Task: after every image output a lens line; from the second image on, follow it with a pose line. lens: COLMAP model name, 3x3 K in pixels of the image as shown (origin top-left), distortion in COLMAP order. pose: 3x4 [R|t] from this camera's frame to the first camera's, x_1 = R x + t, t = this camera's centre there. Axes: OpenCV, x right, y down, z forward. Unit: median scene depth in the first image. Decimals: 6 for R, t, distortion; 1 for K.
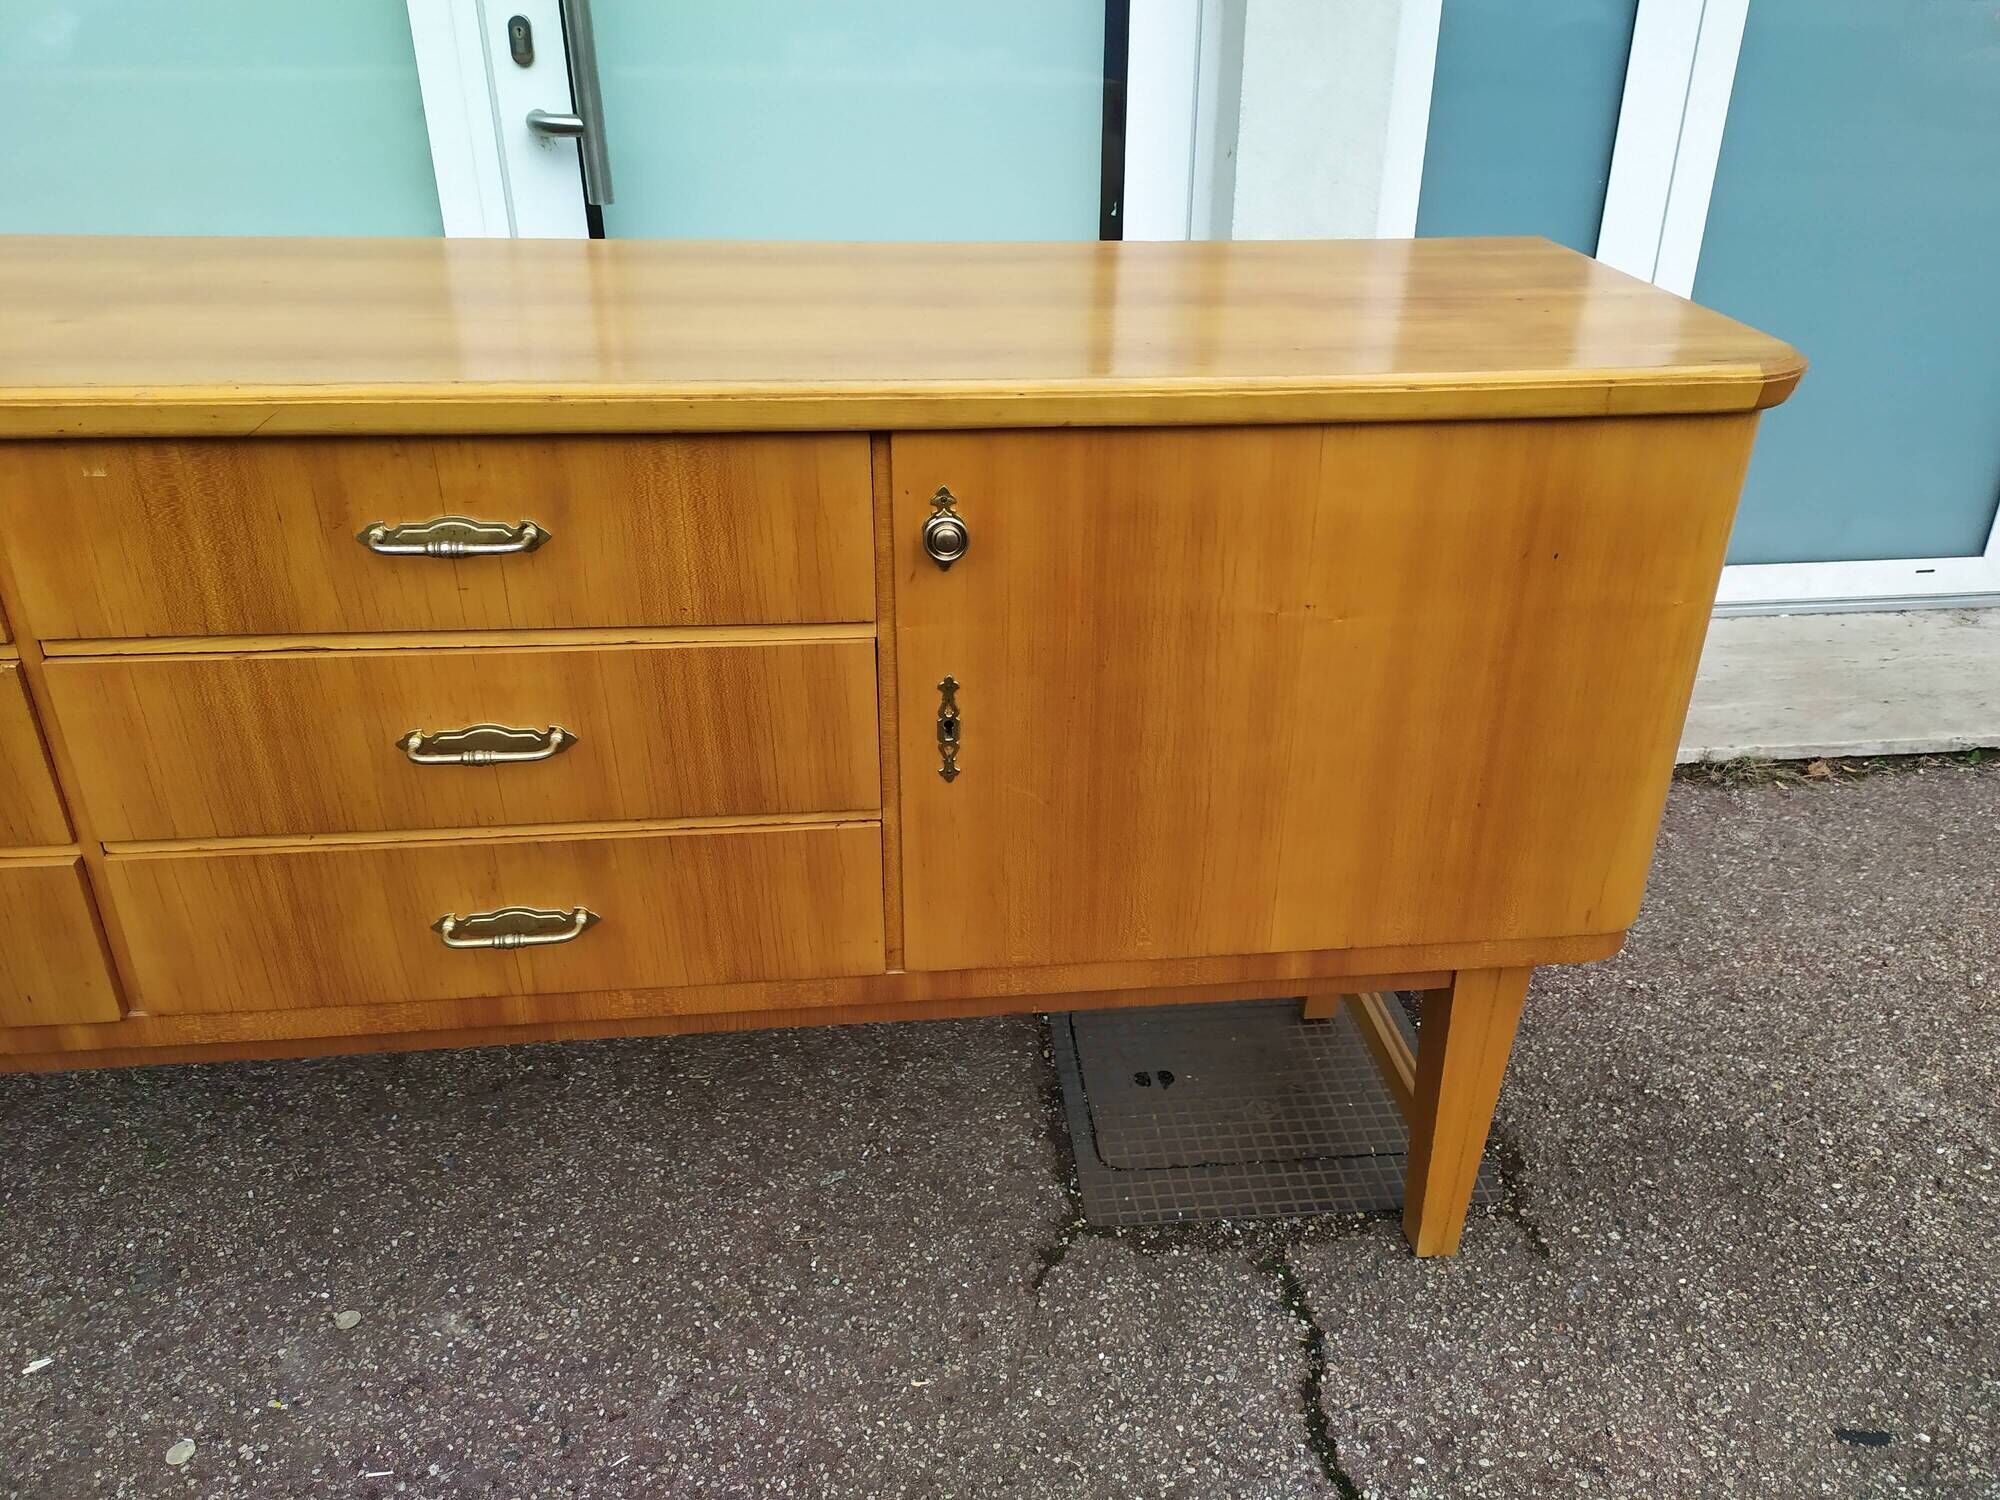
lens RADIAL K [[1522.7, 0, 1020.0], [0, 1522.7, 742.4], [0, 0, 1]] dist [0.072628, -0.085513]
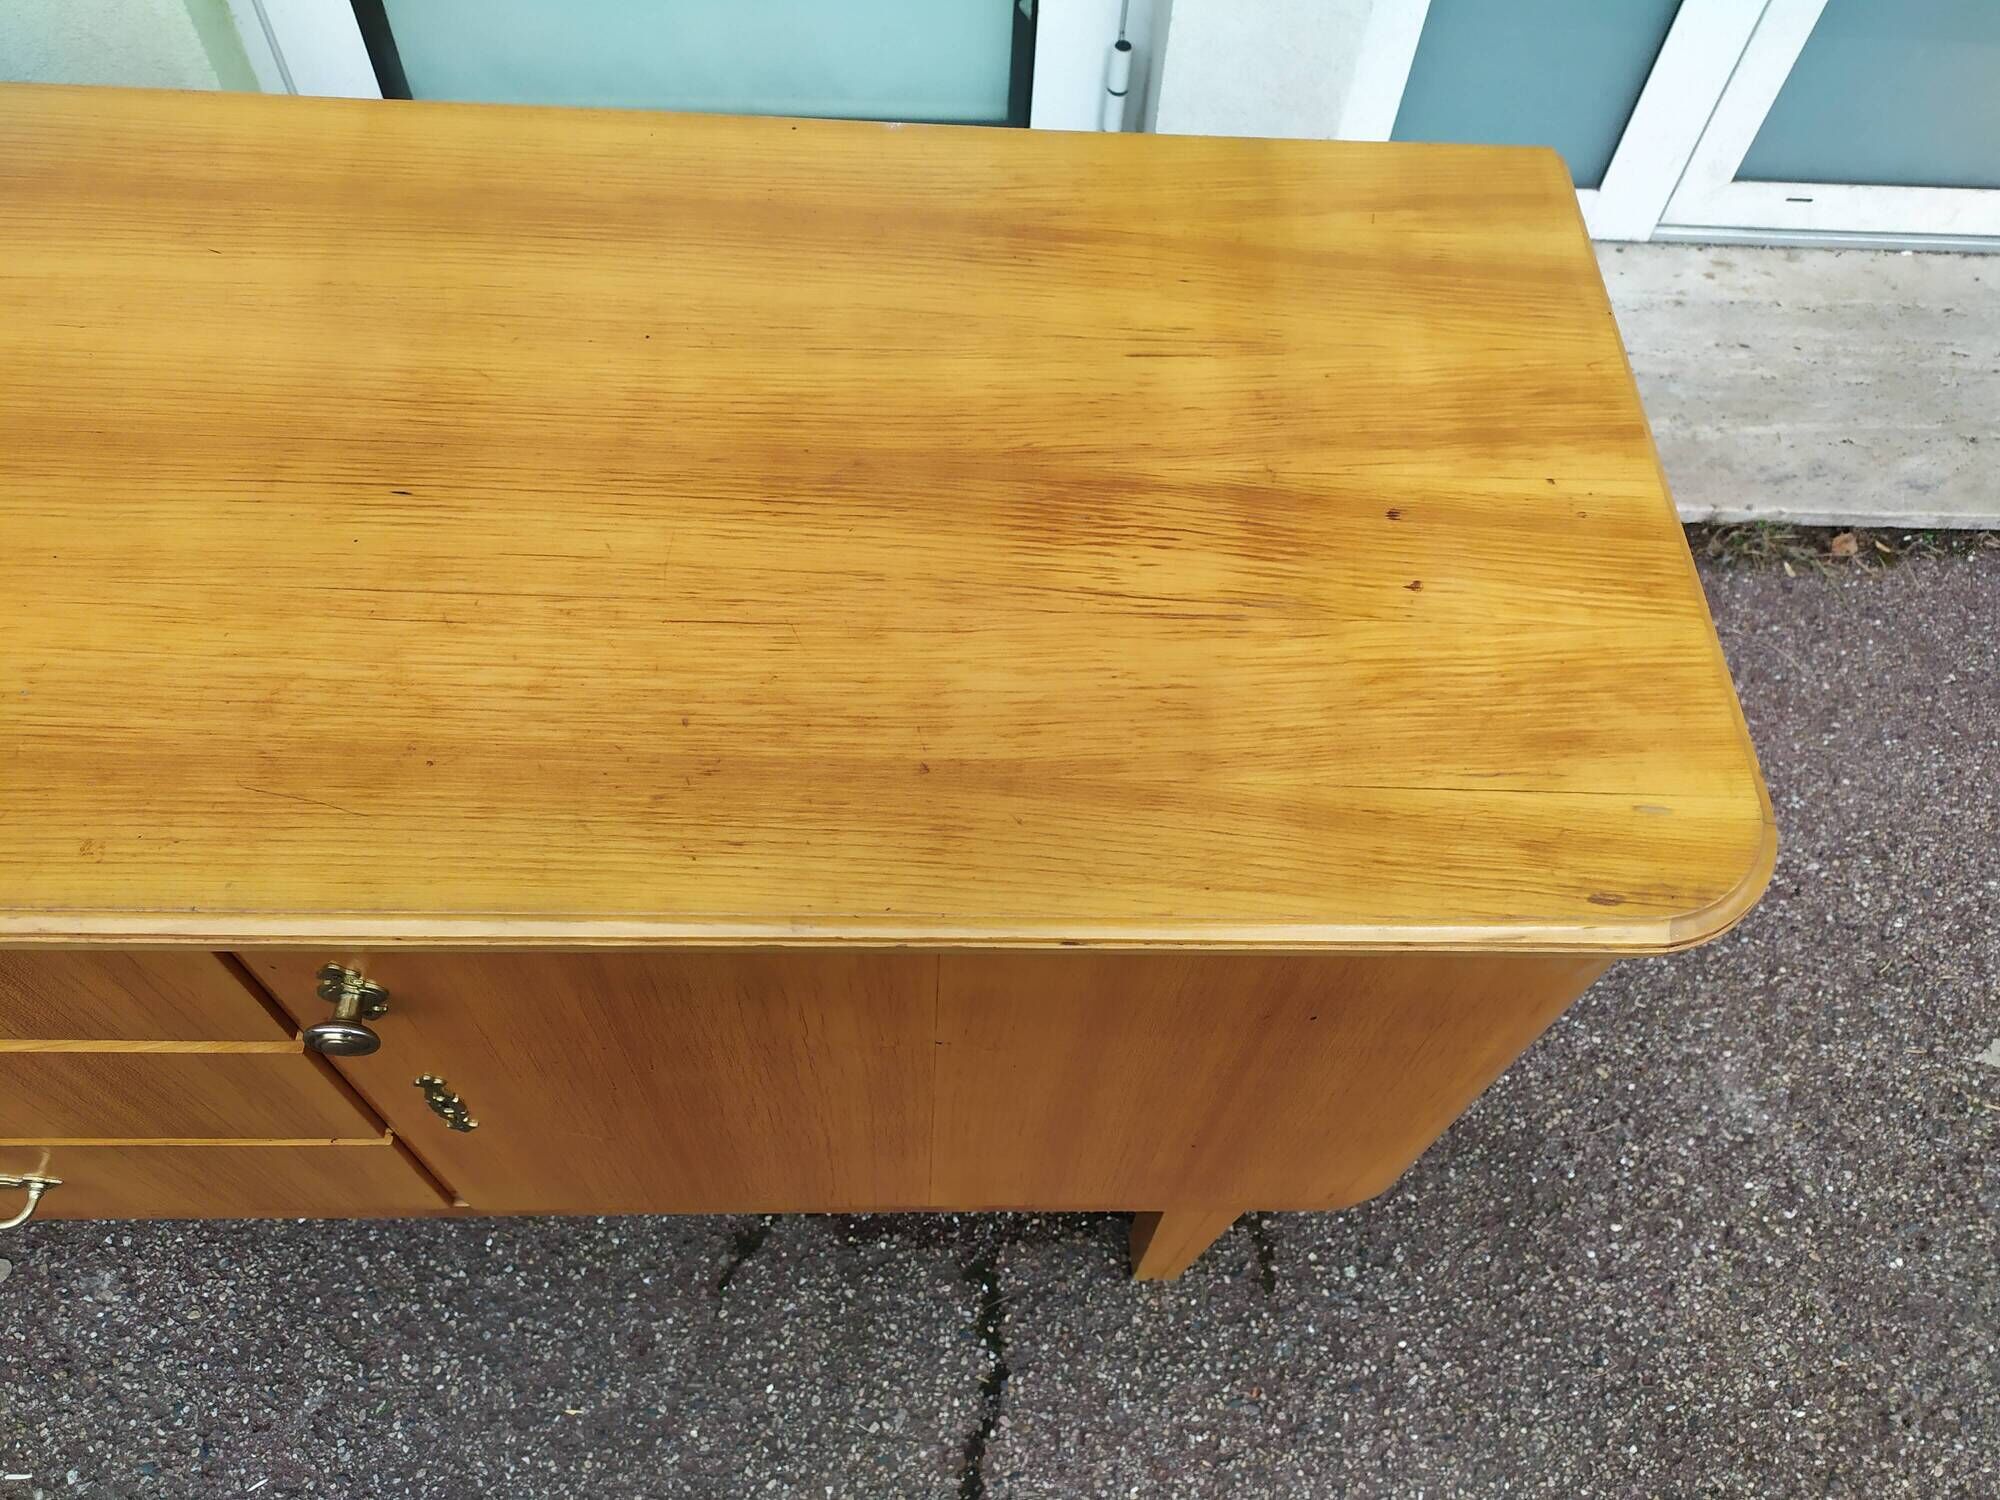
lens RADIAL K [[1483.1, 0, 1004.8], [0, 1483.1, 764.4], [0, 0, 1]] dist [0.063547, -0.071175]
pose [[0.994462, 0.103991, -0.015210, 0.171429], [-0.081487, 0.854334, 0.513296, -0.428237], [0.066373, -0.509214, 0.858077, 0.393545]]
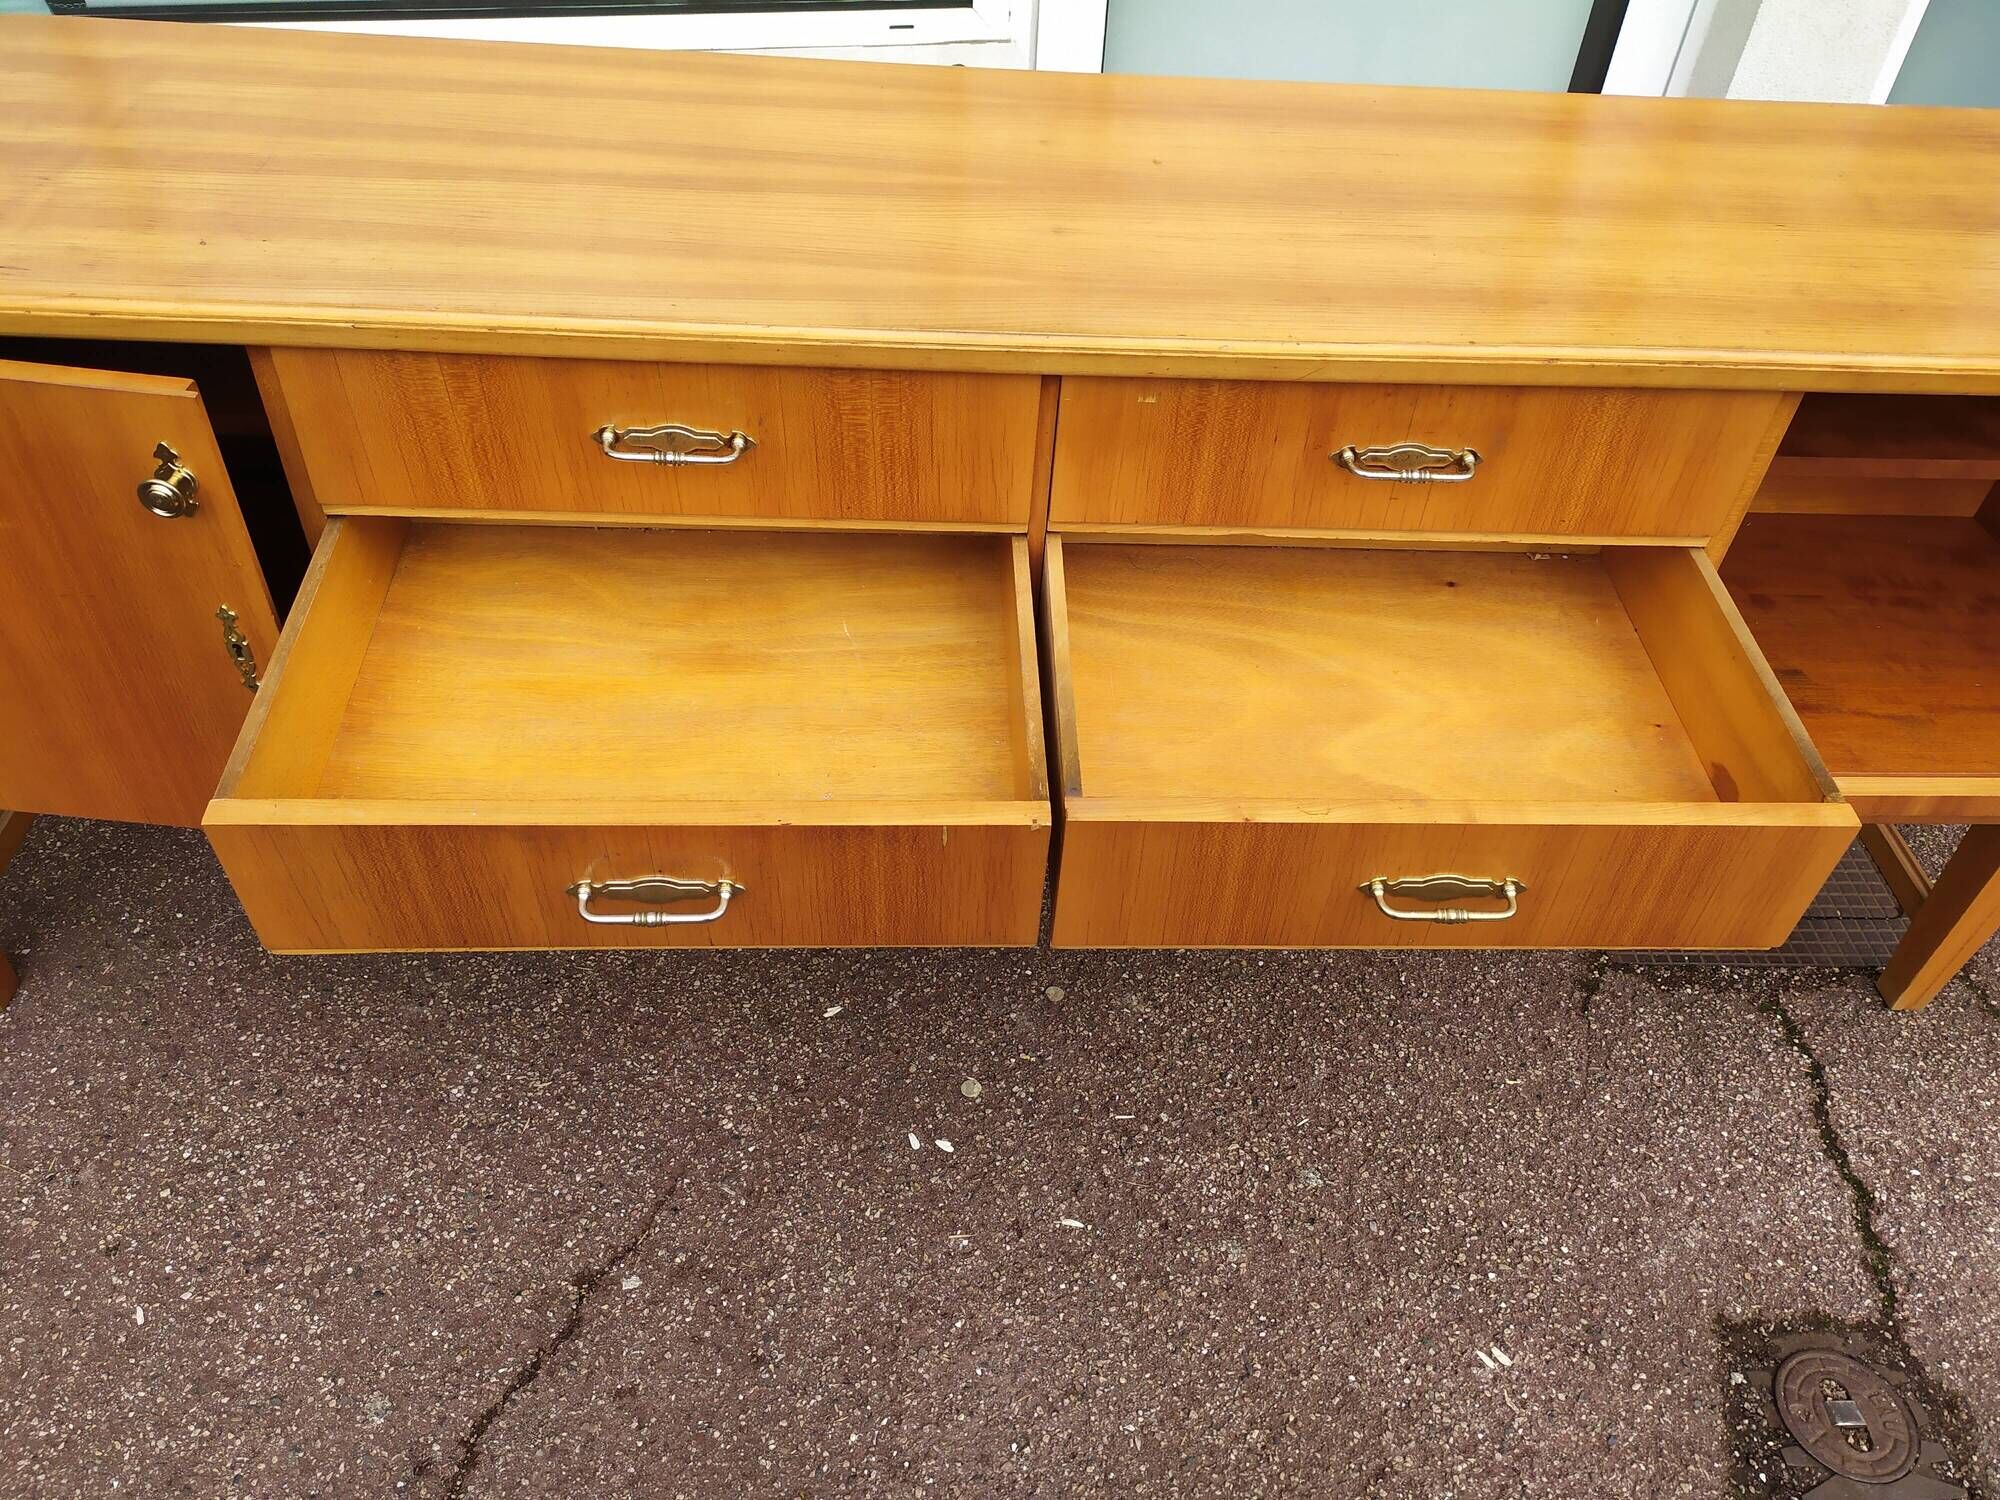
lens RADIAL K [[1518.6, 0, 1019.3], [0, 1518.6, 761.0], [0, 0, 1]] dist [0.073249, -0.090759]
pose [[0.996917, 0.074958, -0.023170, -0.446430], [-0.065598, 0.958354, 0.277948, -0.159139], [0.043040, -0.275571, 0.960317, -0.159331]]
